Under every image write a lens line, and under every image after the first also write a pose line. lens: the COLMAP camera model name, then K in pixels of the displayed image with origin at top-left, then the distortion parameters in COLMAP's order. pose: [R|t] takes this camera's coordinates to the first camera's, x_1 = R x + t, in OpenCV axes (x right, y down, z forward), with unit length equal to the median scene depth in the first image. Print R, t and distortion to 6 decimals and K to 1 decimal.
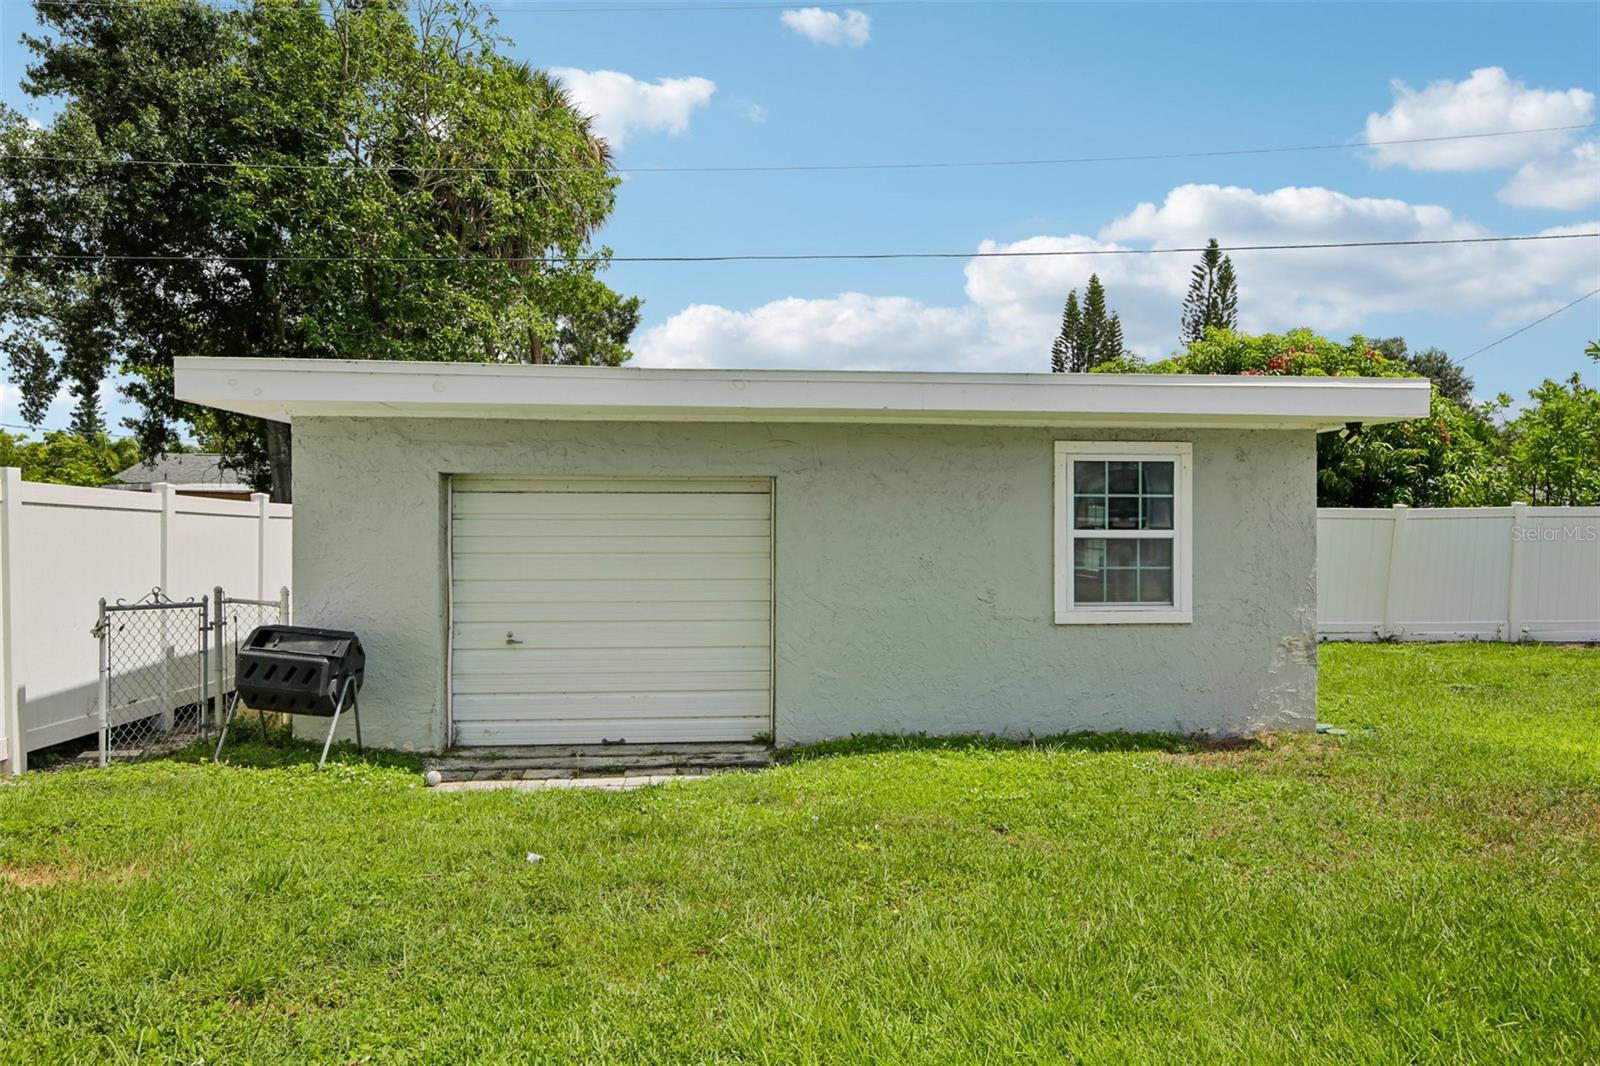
lens RADIAL K [[1046.5, 0, 790.4], [0, 1046.5, 519.0], [0, 0, 1]] dist [0.006719, 0.004991]
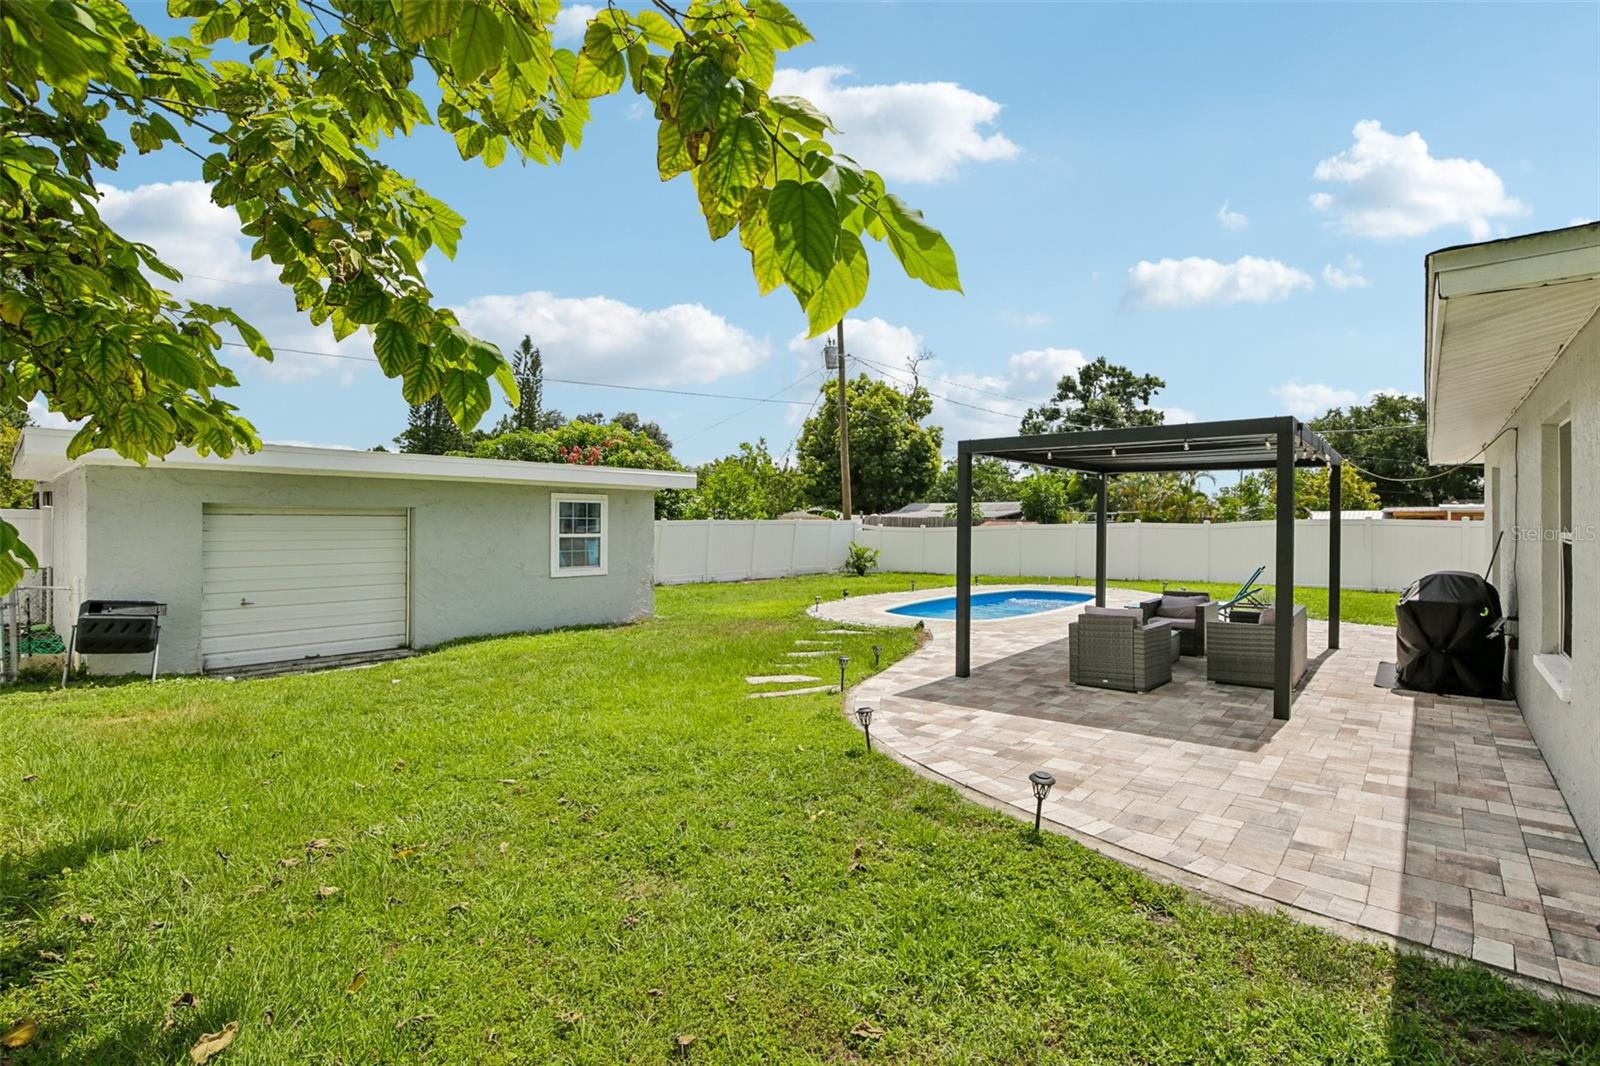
lens RADIAL K [[734.8, 0, 801.6], [0, 734.8, 522.2], [0, 0, 1]] dist [-0.018594, 0.004275]
pose [[0.728250, 0.001901, 0.685308, -0.405151], [-0.002649, 0.999996, 0.000041, -0.015438], [-0.685306, -0.001845, 0.728253, -0.451706]]
